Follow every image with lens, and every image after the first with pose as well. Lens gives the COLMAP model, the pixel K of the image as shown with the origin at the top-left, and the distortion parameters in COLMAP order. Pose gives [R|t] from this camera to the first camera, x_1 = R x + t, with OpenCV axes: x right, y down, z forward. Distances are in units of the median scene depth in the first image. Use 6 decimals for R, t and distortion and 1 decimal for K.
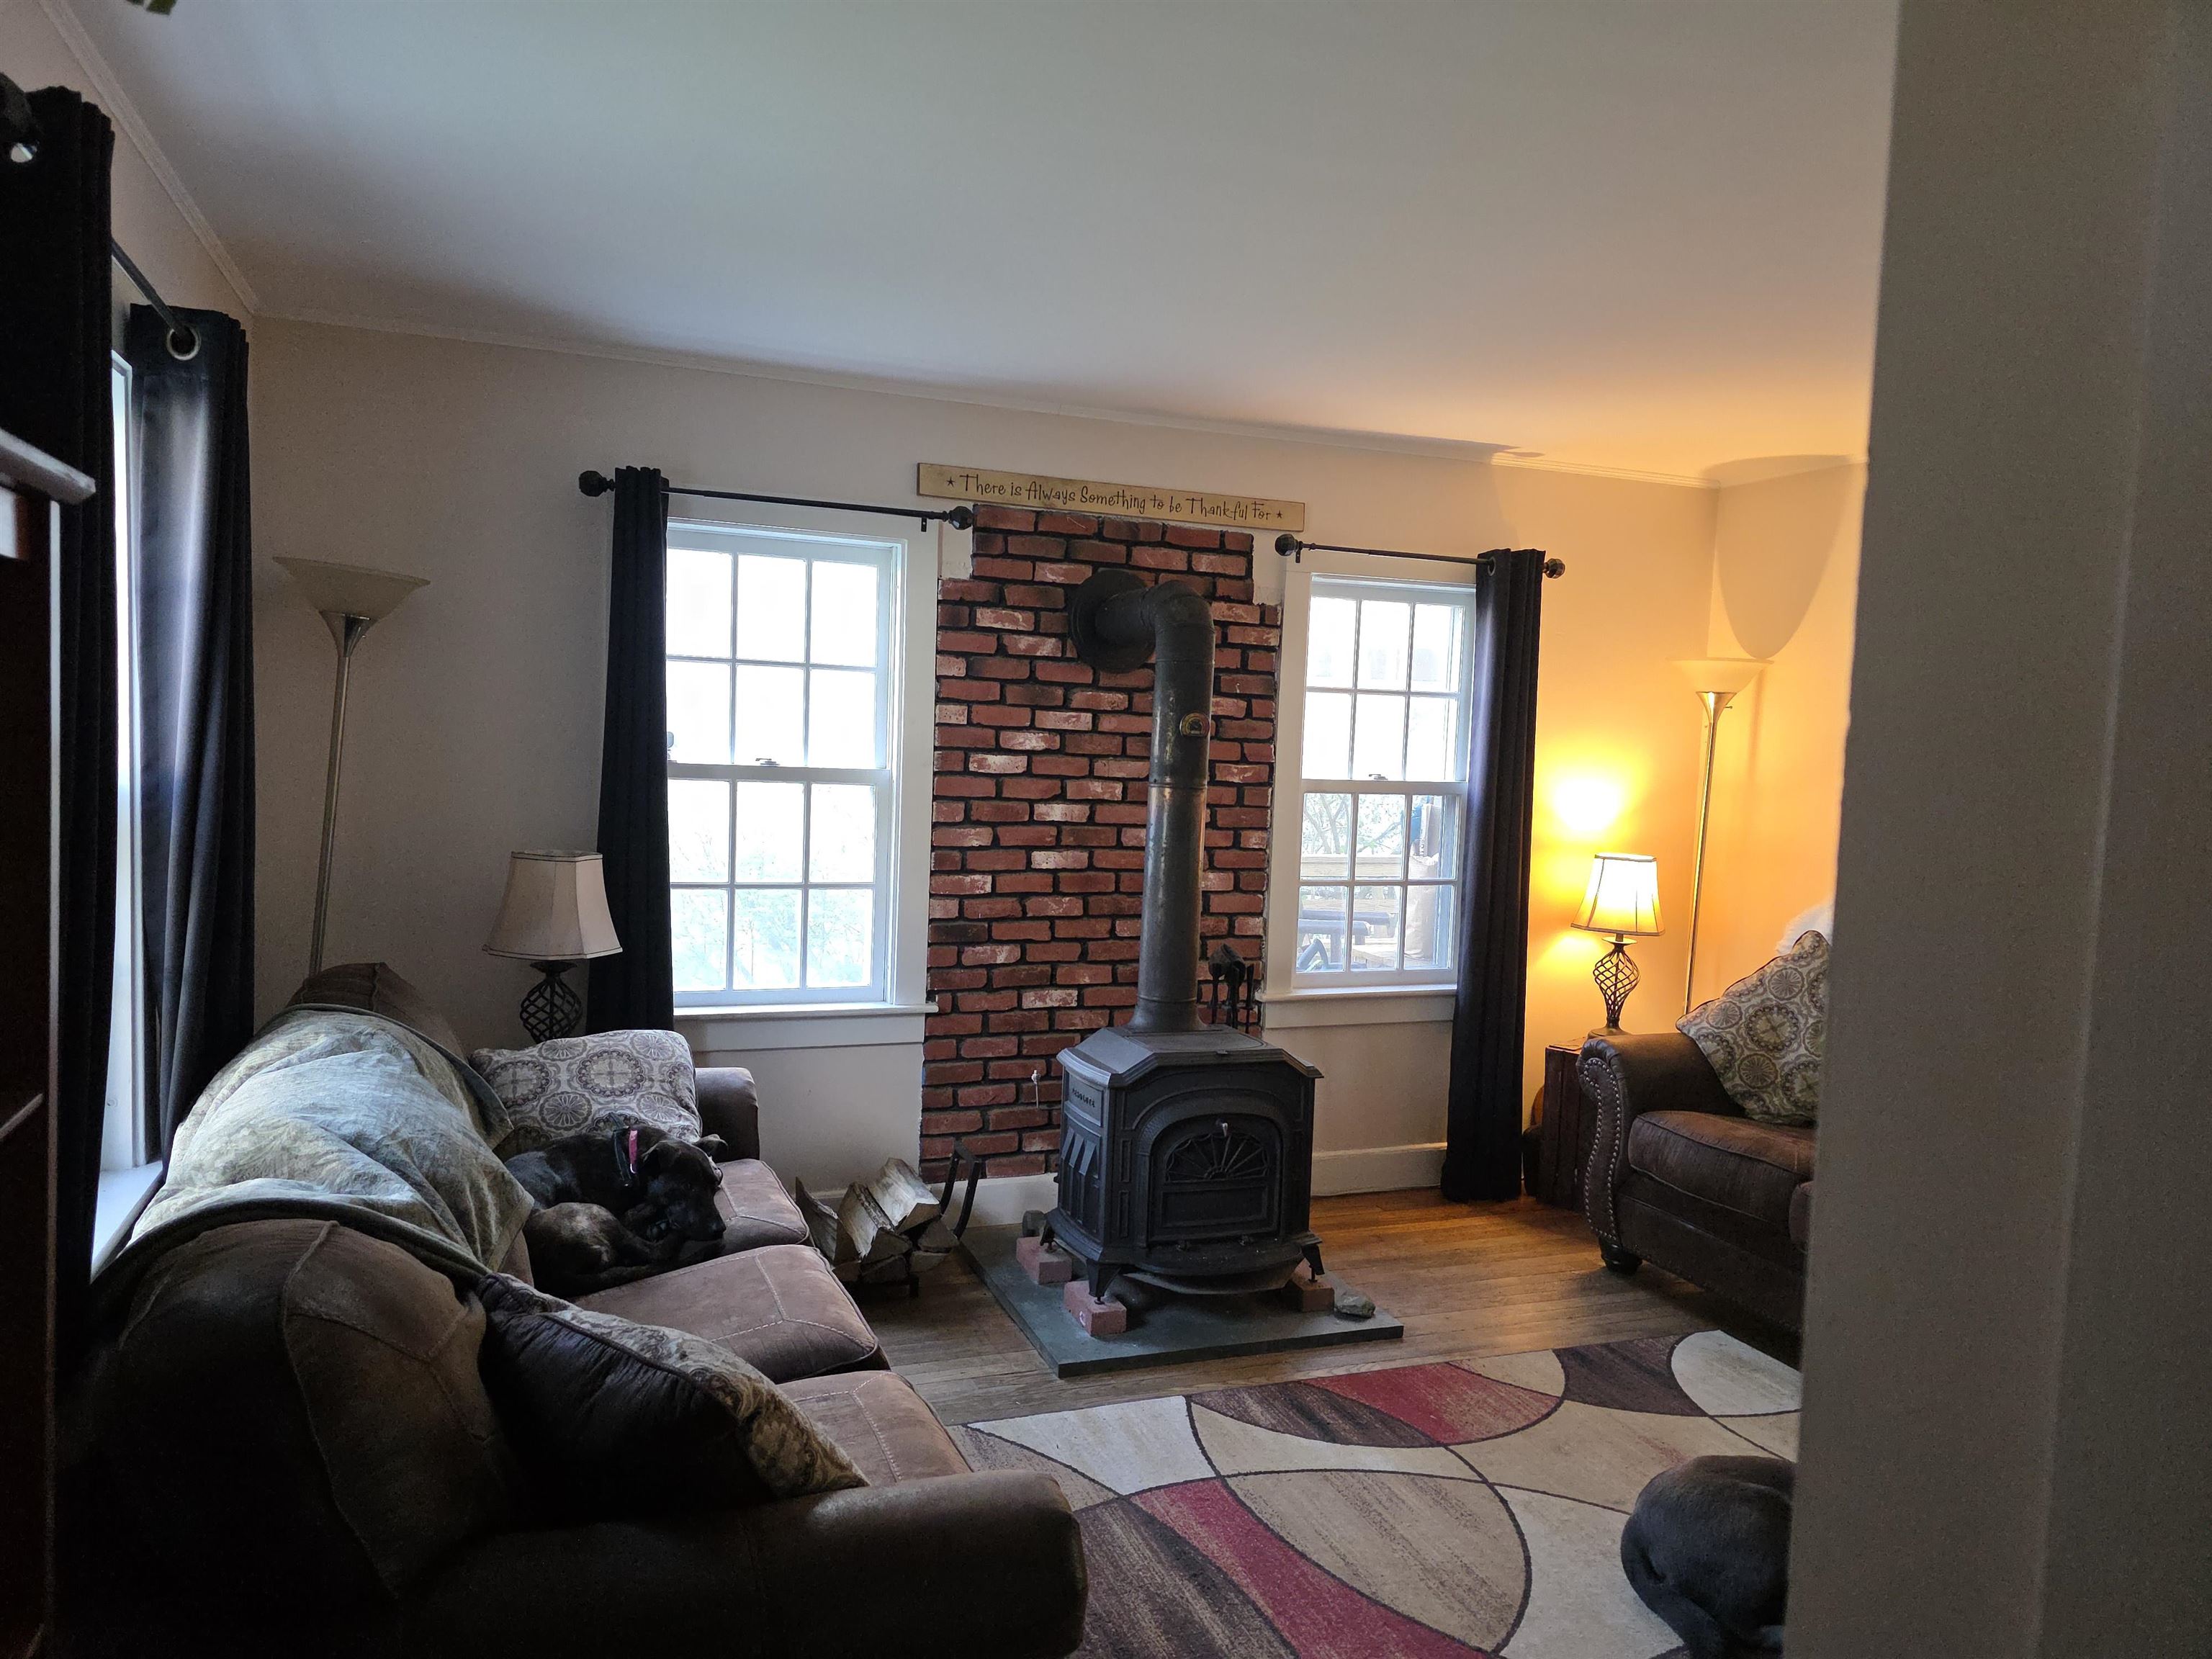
lens RADIAL K [[1566.3, 0, 1106.0], [0, 1566.3, 829.5], [0, 0, 1]] dist [0.088277, -0.000616]
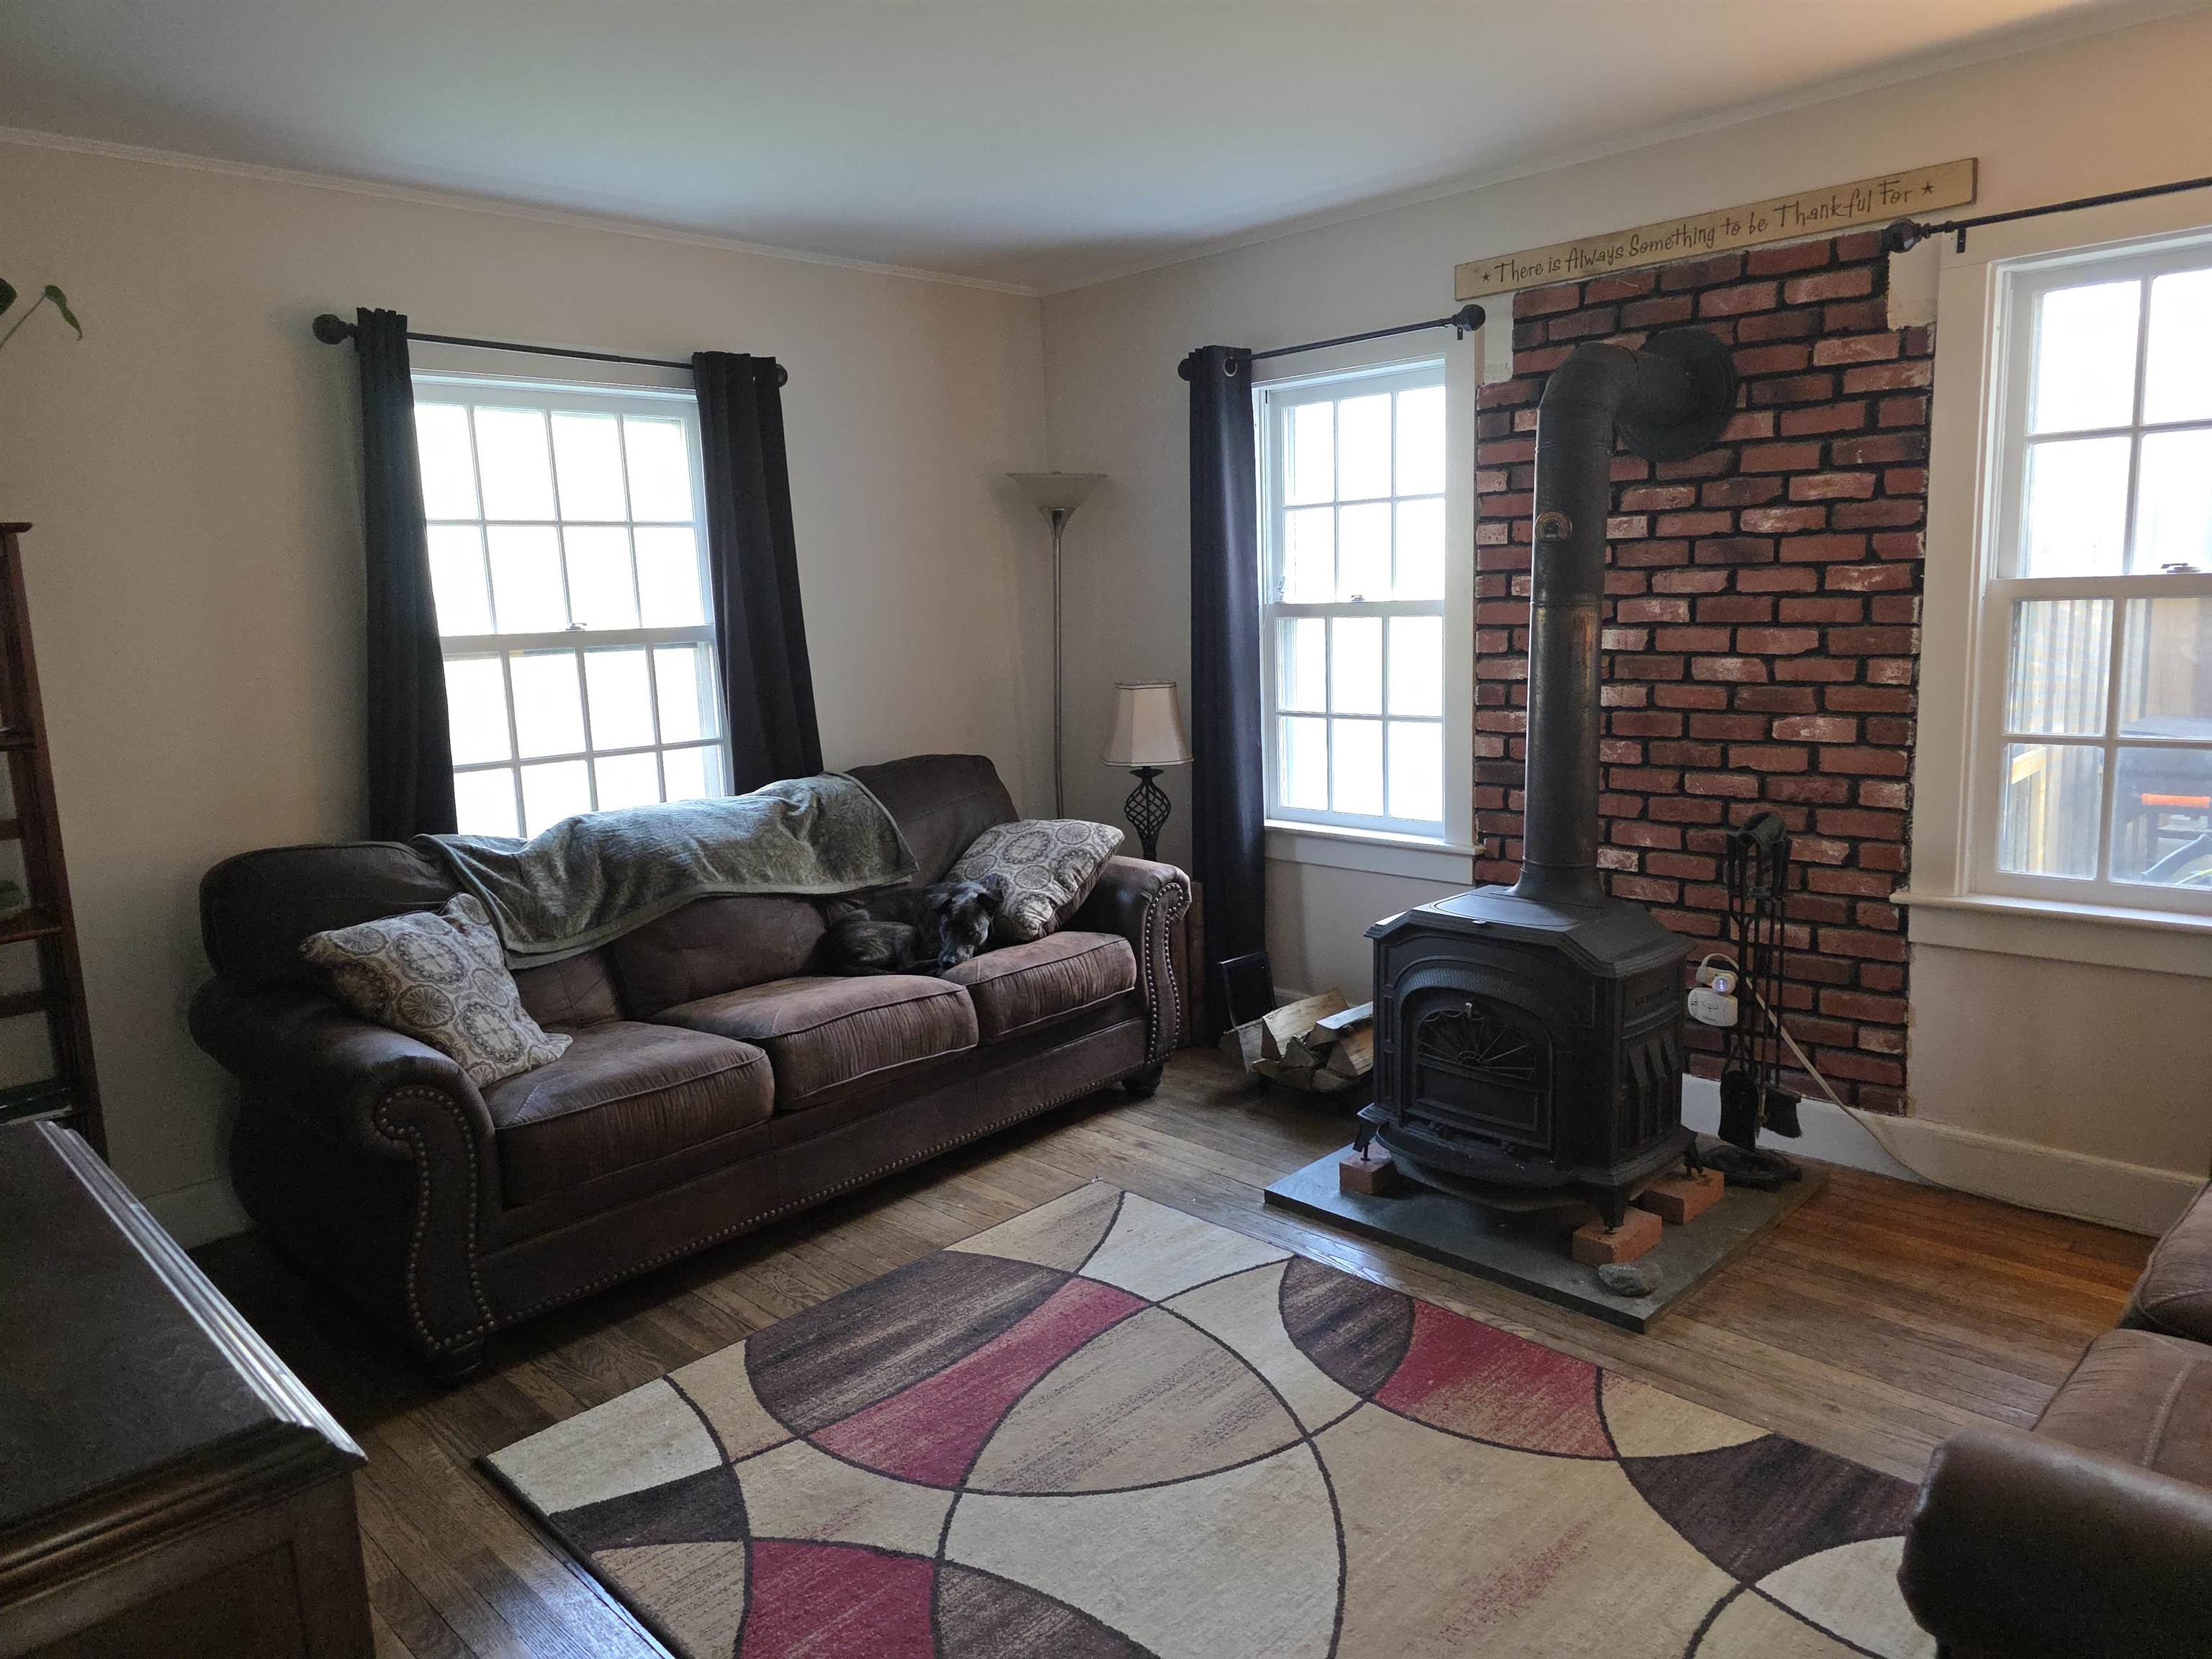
lens RADIAL K [[1494.4, 0, 1106.0], [0, 1494.4, 829.5], [0, 0, 1]] dist [0.031198, -0.034003]
pose [[0.381471, 0.085128, -0.920453, 0.614956], [-0.019686, 0.996273, 0.083982, 0.028516], [0.924171, -0.013917, 0.381725, 0.436327]]
